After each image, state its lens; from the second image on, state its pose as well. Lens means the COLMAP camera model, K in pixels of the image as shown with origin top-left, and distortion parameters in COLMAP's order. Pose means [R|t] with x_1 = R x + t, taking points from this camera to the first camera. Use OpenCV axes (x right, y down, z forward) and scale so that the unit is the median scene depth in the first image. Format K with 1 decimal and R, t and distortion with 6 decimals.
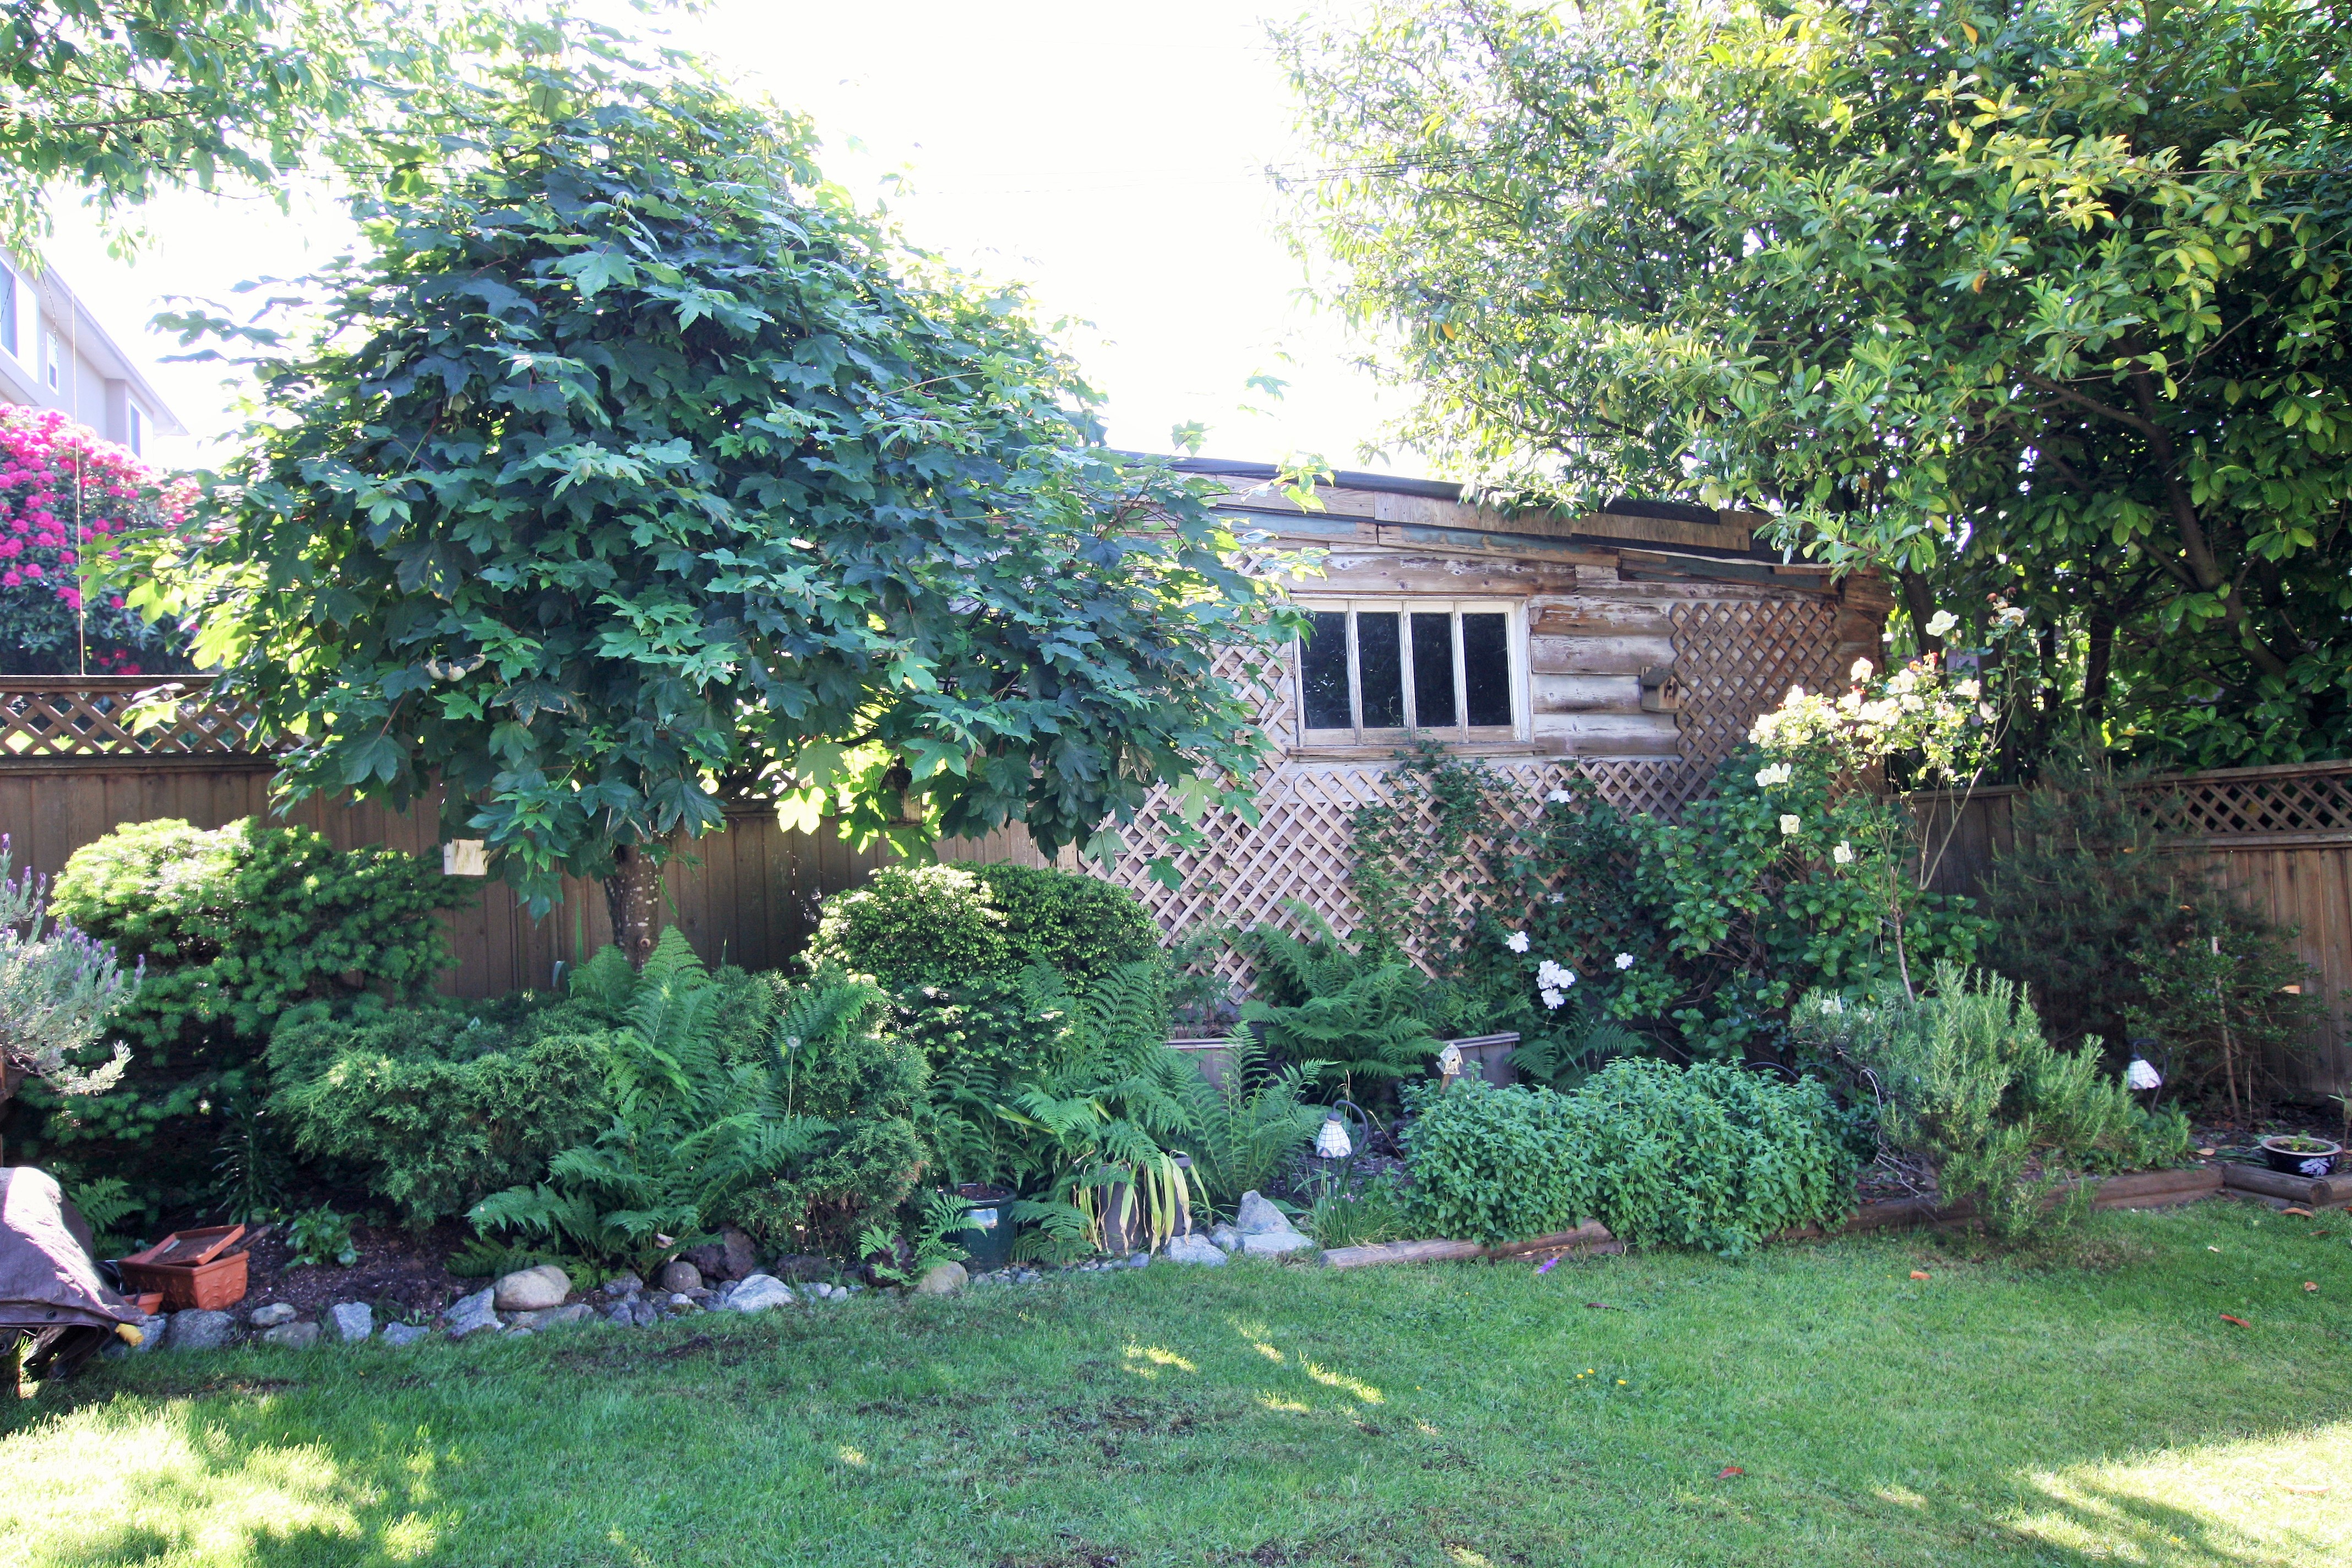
lens RADIAL K [[1724.3, 0, 1177.8], [0, 1724.3, 779.9], [0, 0, 1]] dist [-0.009502, 0.023400]
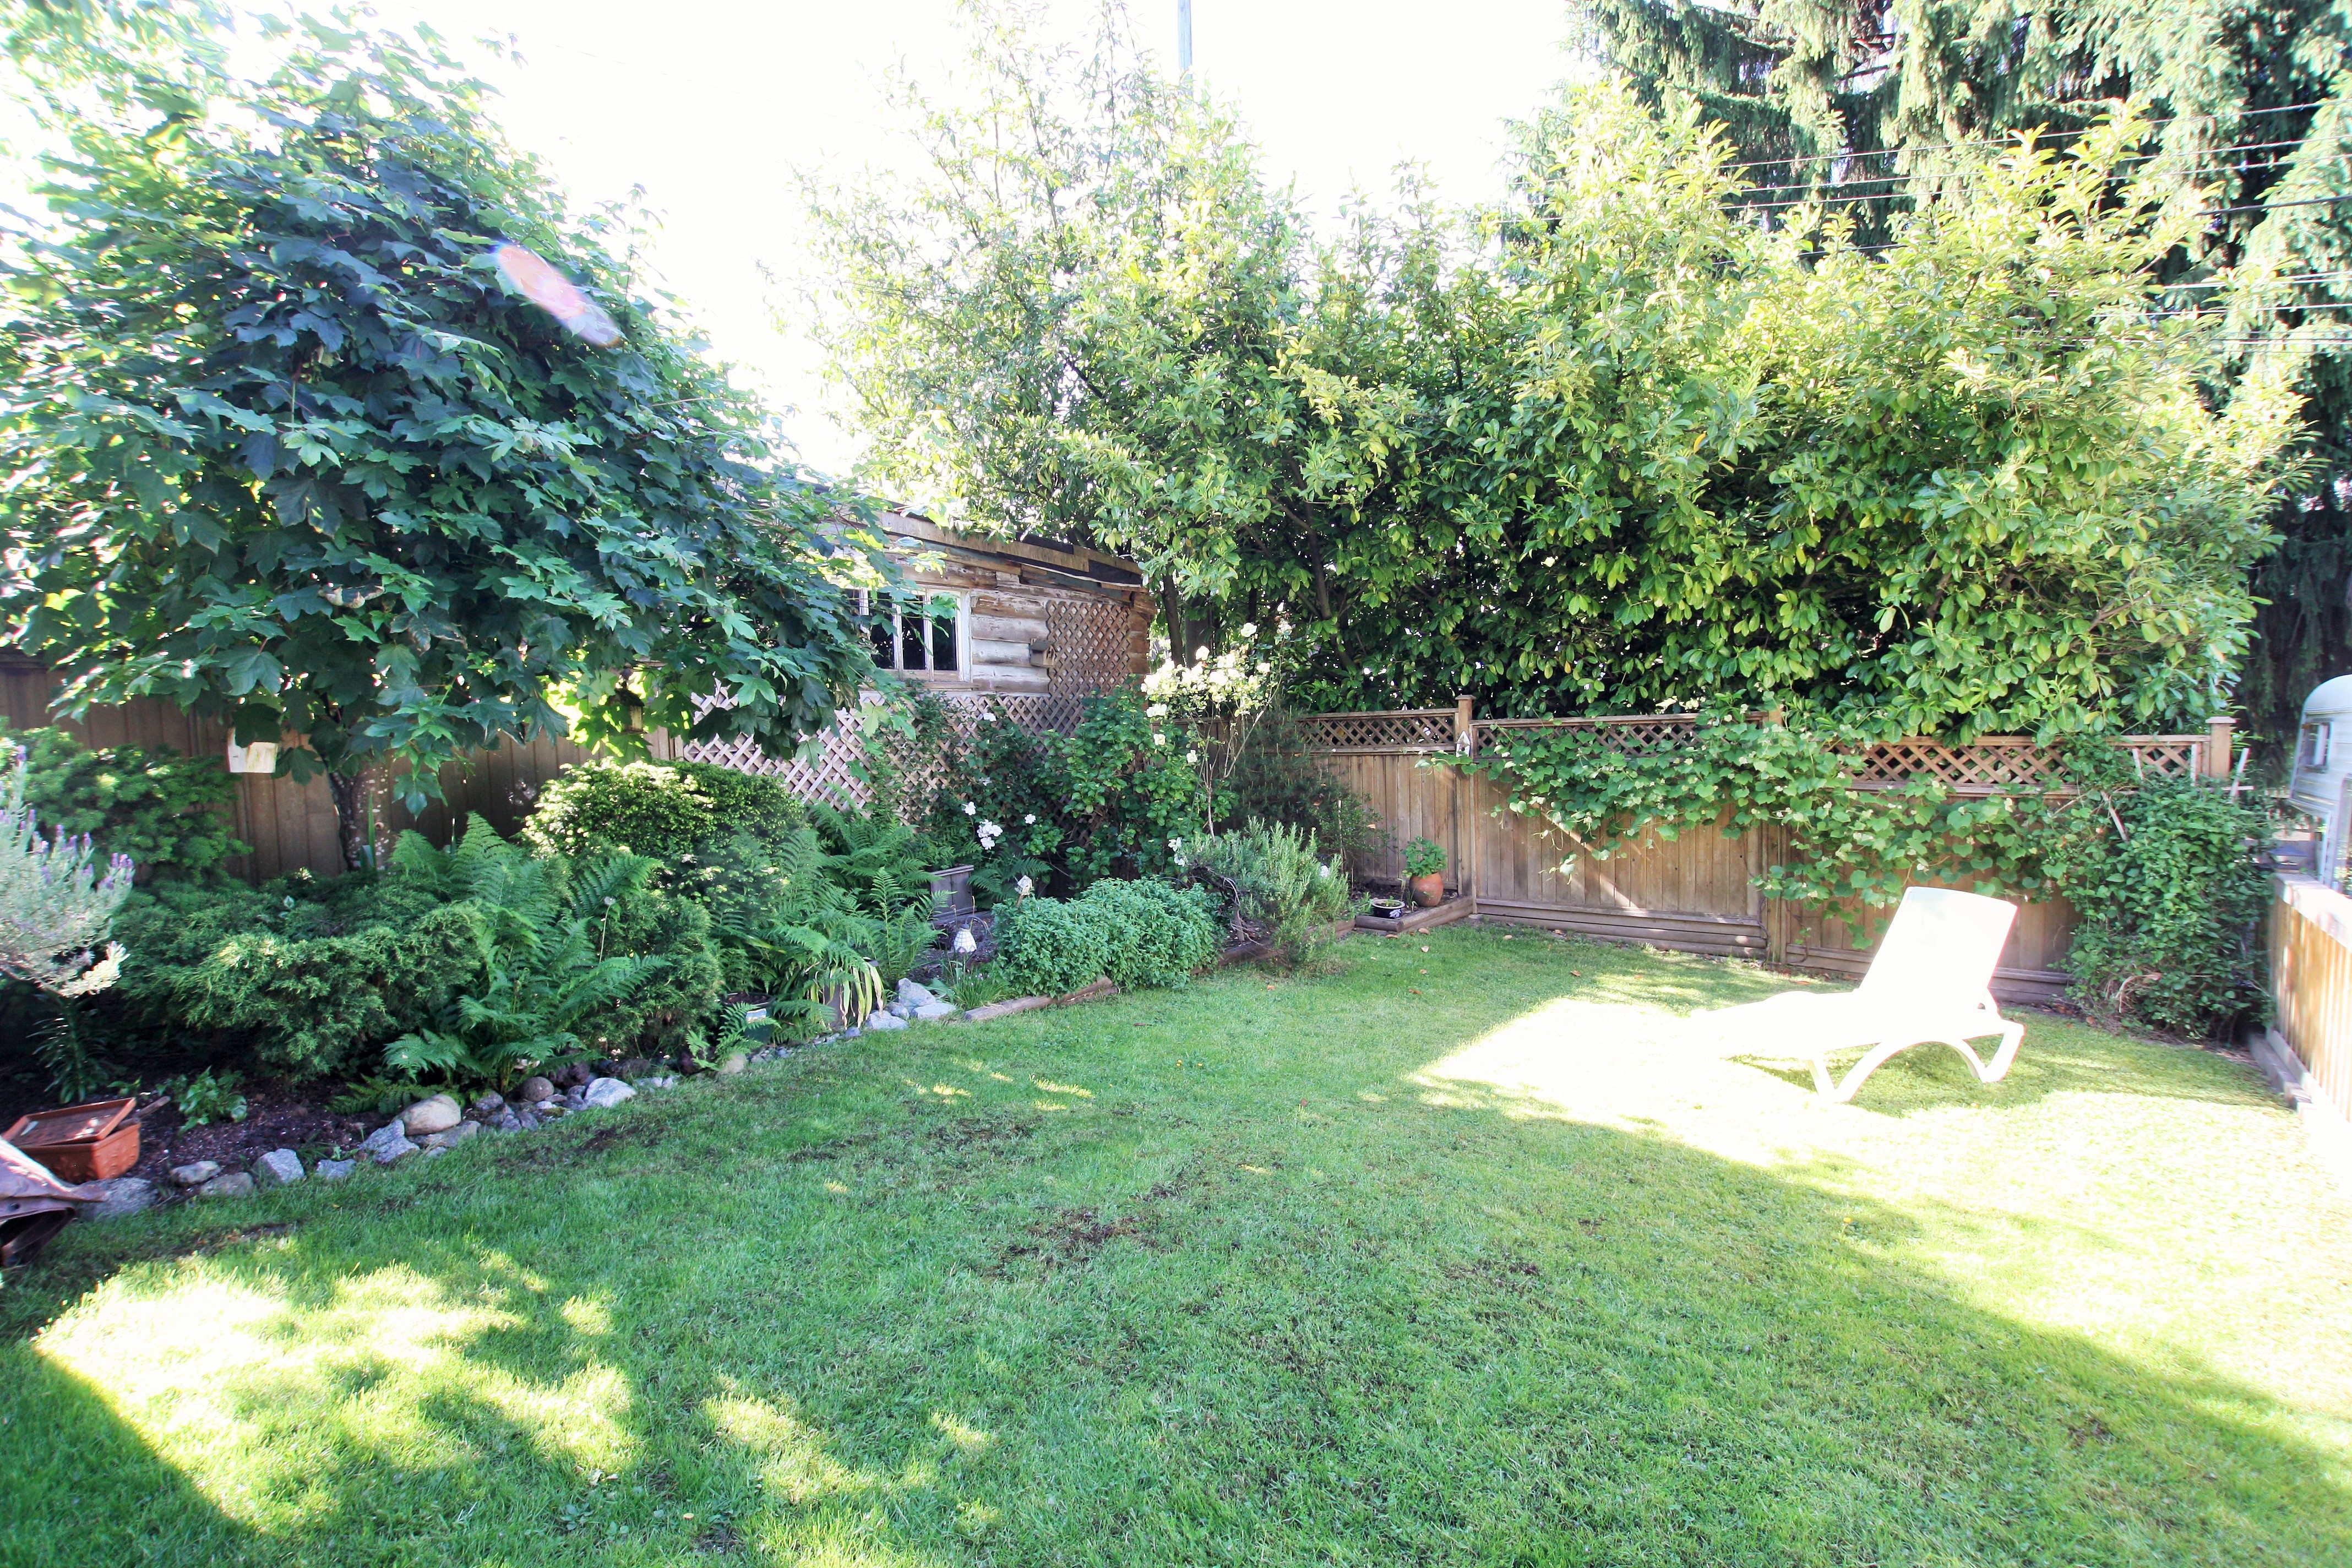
lens RADIAL K [[1094.6, 0, 1176.3], [0, 1094.6, 783.2], [0, 0, 1]] dist [-0.023572, 0.000457]
pose [[0.846220, -0.006413, 0.532795, -0.268813], [-0.035600, 0.997013, 0.068543, -0.007976], [-0.531643, -0.076970, 0.843464, 0.074941]]
